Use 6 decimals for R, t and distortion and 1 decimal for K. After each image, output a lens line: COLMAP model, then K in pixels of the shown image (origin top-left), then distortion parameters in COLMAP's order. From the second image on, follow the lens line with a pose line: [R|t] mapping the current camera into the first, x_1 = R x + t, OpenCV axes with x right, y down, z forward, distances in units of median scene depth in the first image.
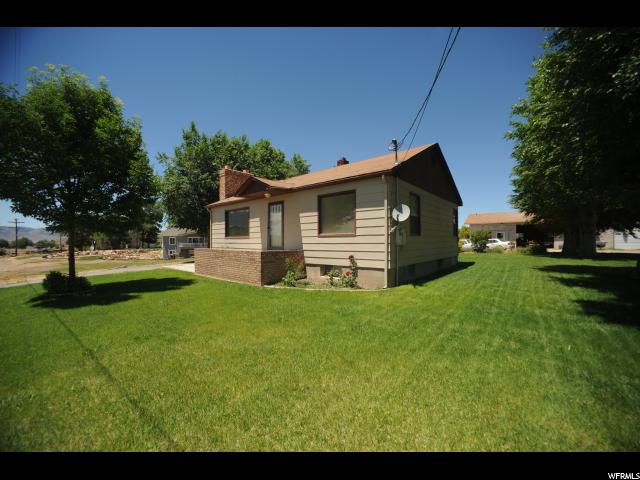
lens RADIAL K [[256.6, 0, 322.1], [0, 256.6, 244.0], [0, 0, 1]] dist [-0.022246, 0.004987]
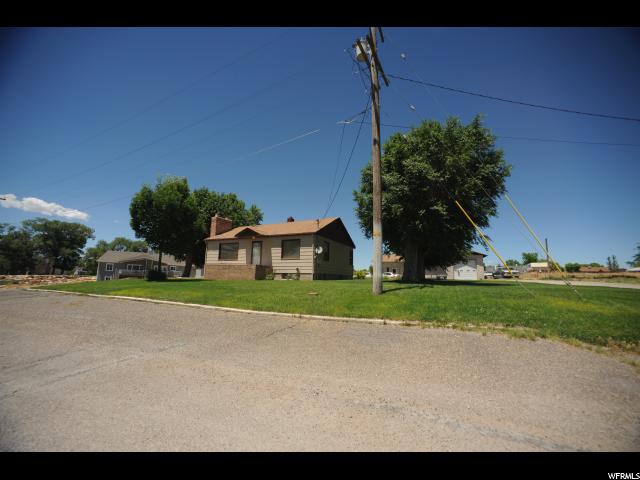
lens RADIAL K [[256.6, 0, 319.5], [0, 256.6, 237.2], [0, 0, 1]] dist [-0.022246, 0.004987]
pose [[0.968135, 0.066215, 0.241518, -0.214948], [-0.024442, 0.984791, -0.172015, 0.134134], [-0.249234, 0.160630, 0.955029, -1.022773]]
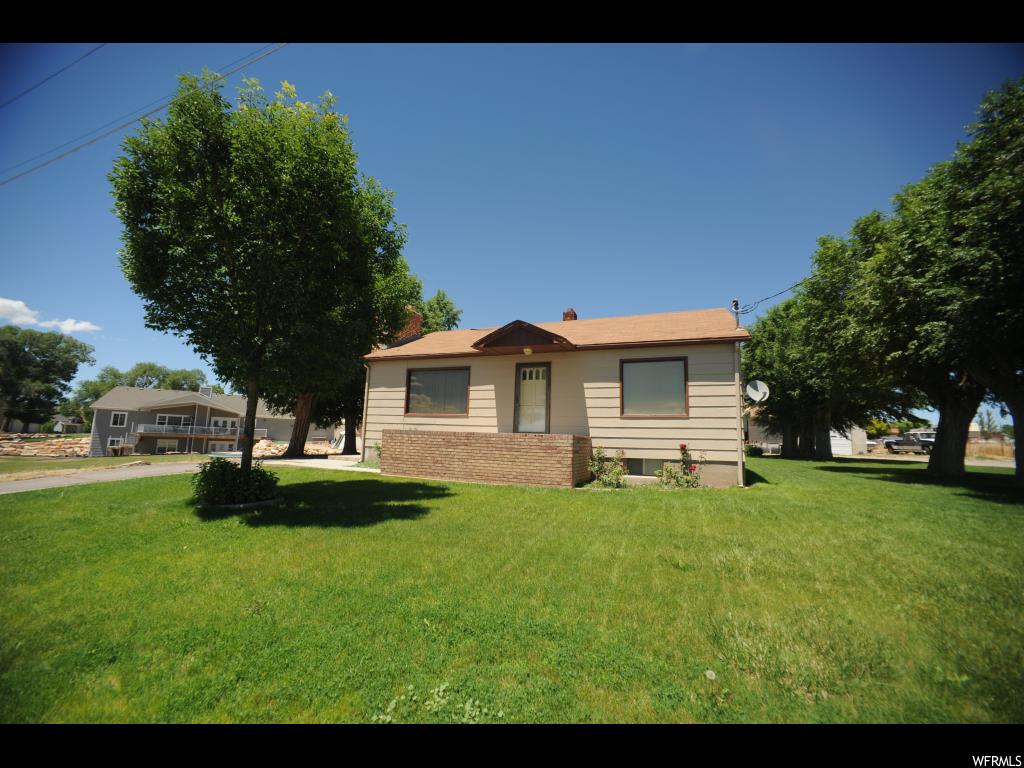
lens RADIAL K [[410.6, 0, 517.9], [0, 410.6, 382.5], [0, 0, 1]] dist [-0.022246, 0.004987]
pose [[0.946825, 0.076329, 0.312564, -0.599260], [-0.031118, 0.988623, -0.147161, 0.047192], [-0.320241, 0.129609, 0.938428, 0.030151]]
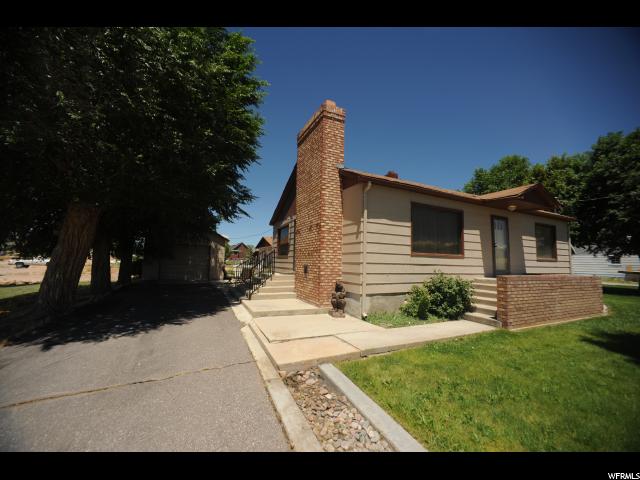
lens RADIAL K [[256.6, 0, 322.4], [0, 256.6, 238.4], [0, 0, 1]] dist [-0.022246, 0.004987]
pose [[0.403590, 0.088535, 0.910646, -1.282079], [-0.023031, 0.995975, -0.086623, -0.007563], [-0.914650, 0.013987, 0.404004, 1.318136]]
